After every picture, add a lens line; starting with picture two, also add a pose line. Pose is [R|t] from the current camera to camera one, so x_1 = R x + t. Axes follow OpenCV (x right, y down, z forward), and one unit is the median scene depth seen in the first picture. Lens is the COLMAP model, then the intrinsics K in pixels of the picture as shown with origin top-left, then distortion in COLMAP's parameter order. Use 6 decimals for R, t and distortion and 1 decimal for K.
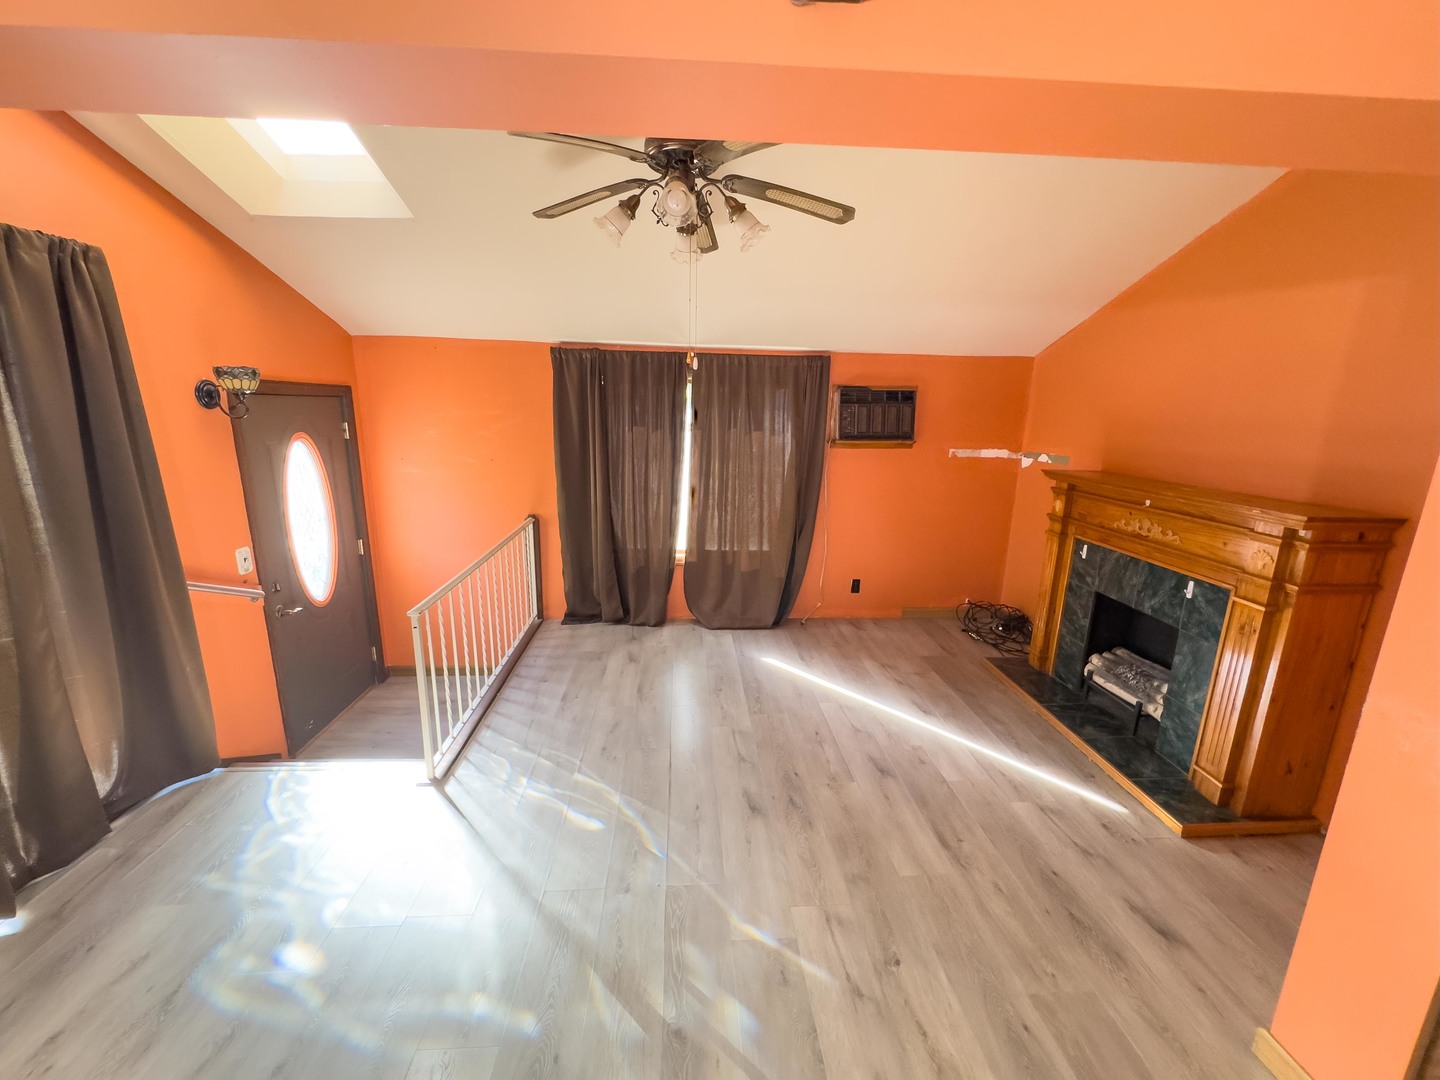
lens RADIAL K [[575.2, 0, 718.5], [0, 575.2, 532.6], [0, 0, 1]] dist [-0.000606, -0.000249]
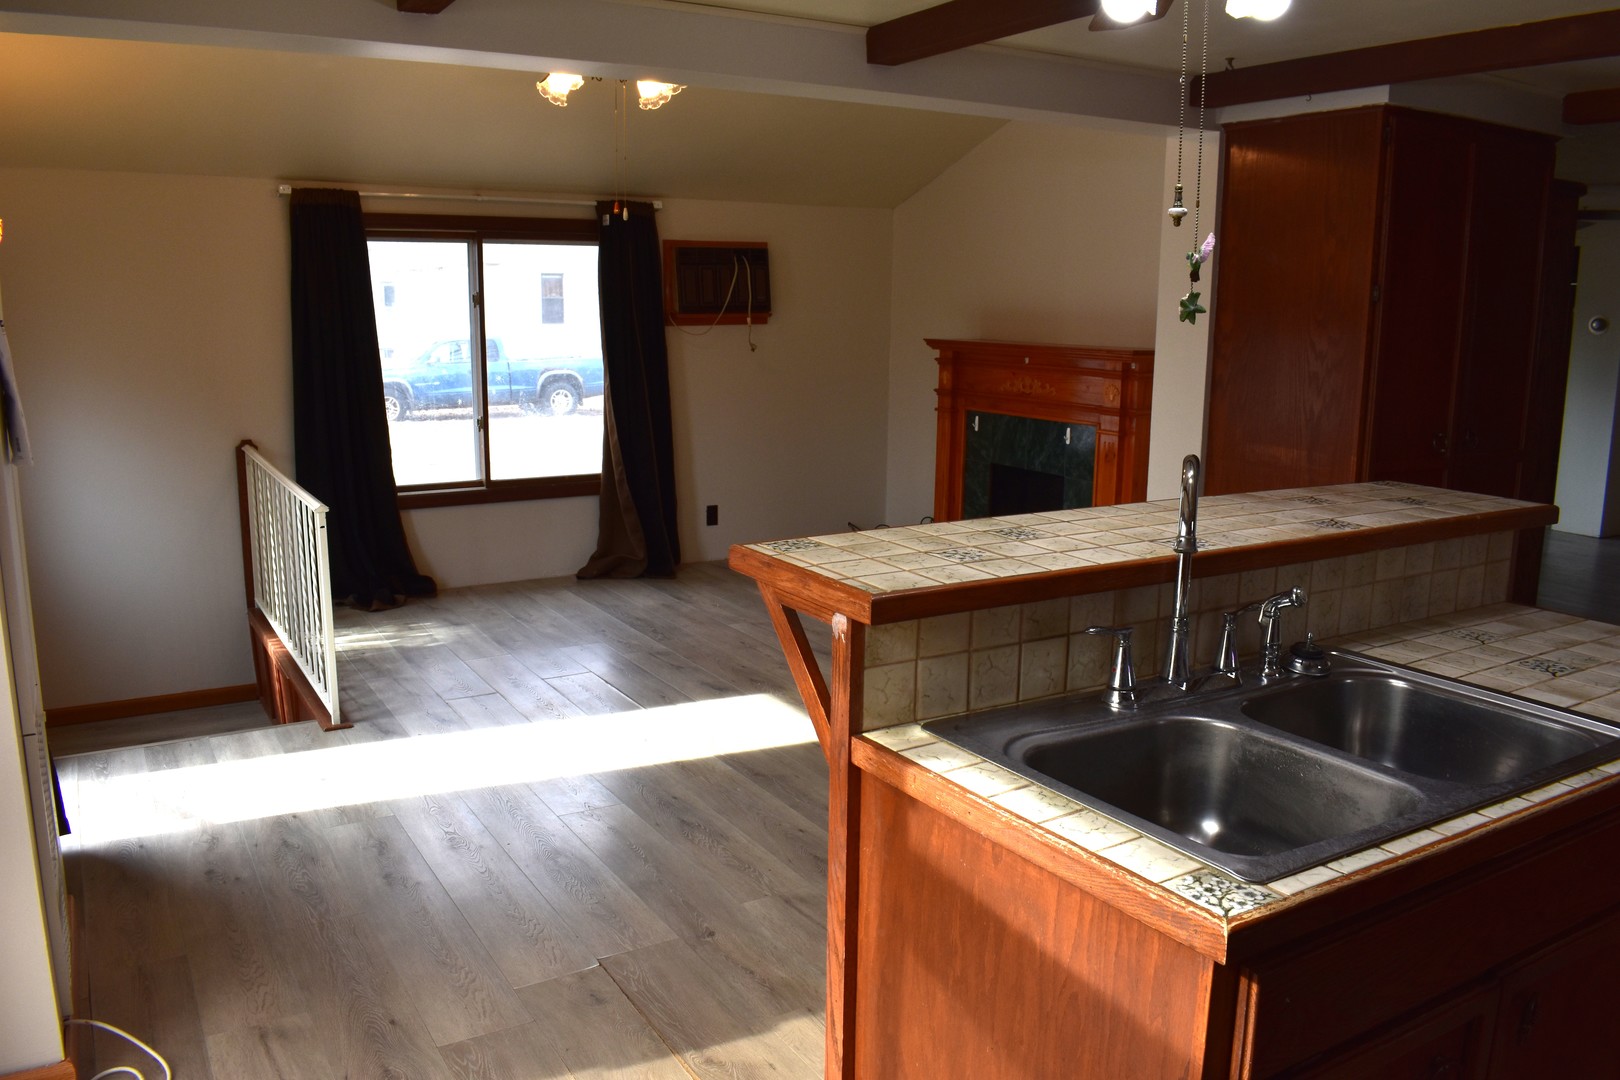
lens RADIAL K [[1261.3, 0, 815.8], [0, 1261.3, 545.8], [0, 0, 1]] dist [-0.097880, 0.018259]
pose [[0.885507, -0.096962, 0.454396, -0.512982], [0.104941, 0.994449, 0.007698, 0.182070], [-0.452620, 0.040868, 0.890767, -0.652593]]
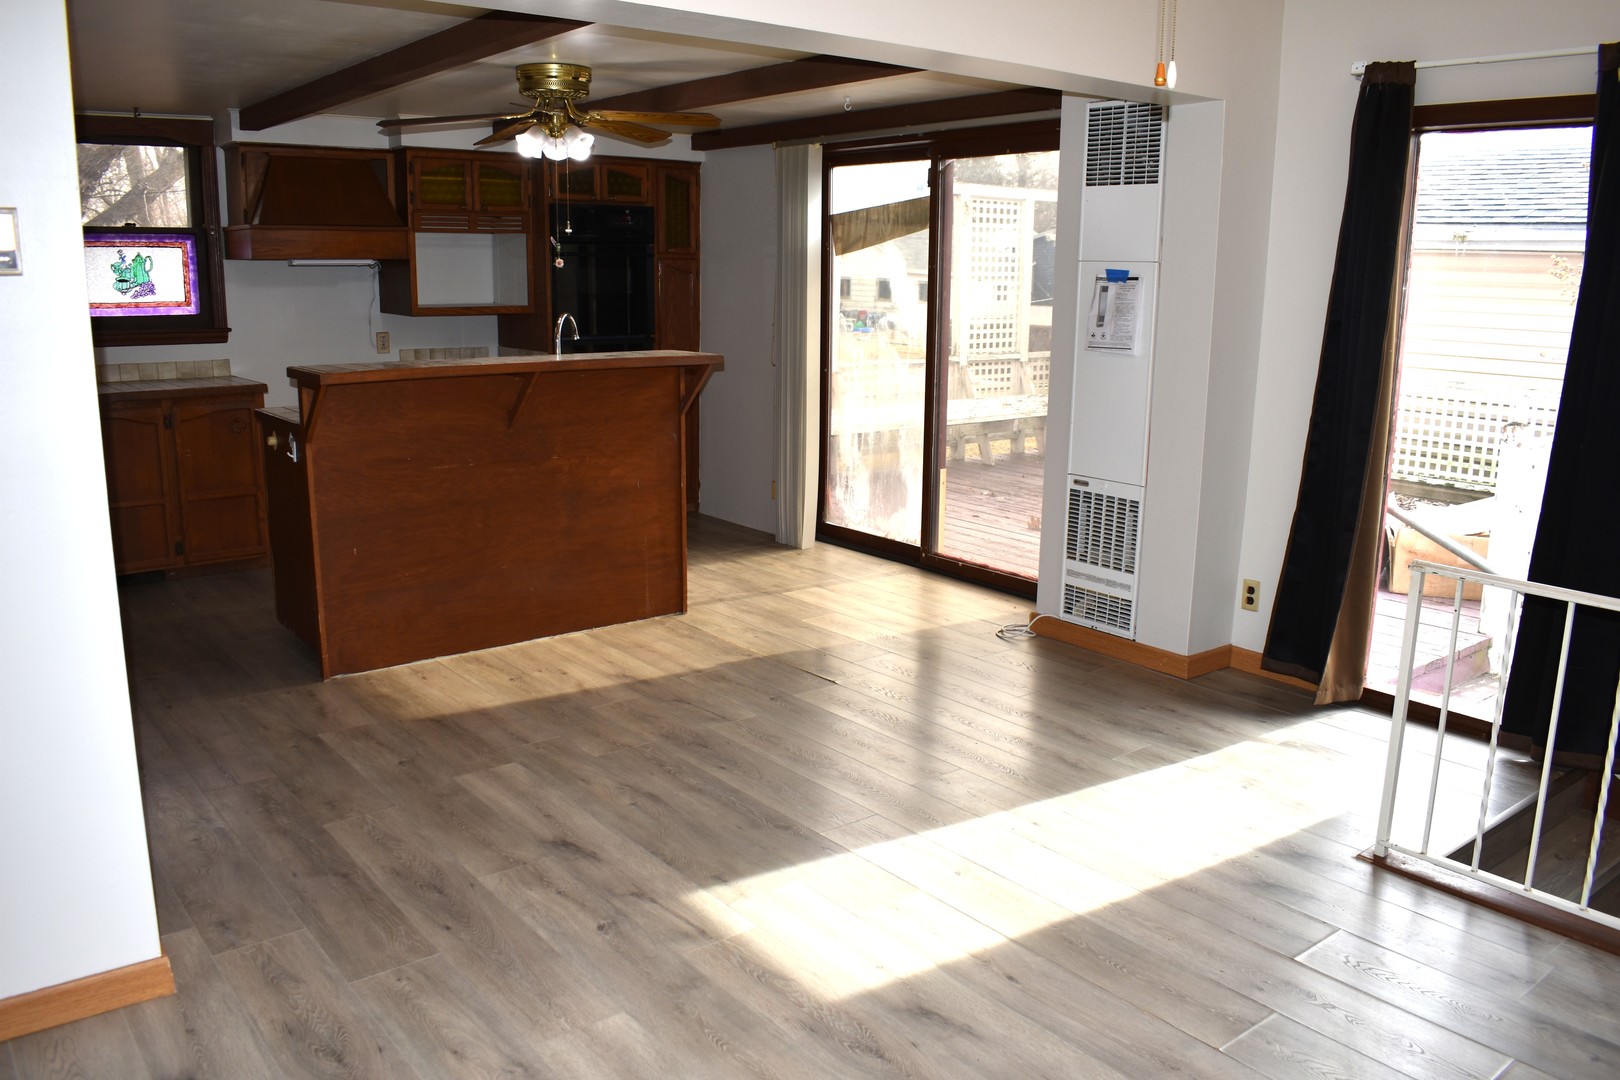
lens RADIAL K [[1261.3, 0, 810.2], [0, 1261.3, 545.1], [0, 0, 1]] dist [-0.097880, 0.018259]
pose [[-0.819423, 0.096464, -0.565014, 0.505614], [-0.147990, 0.916710, 0.371136, -0.186682], [0.553755, 0.387734, -0.736897, 1.137850]]
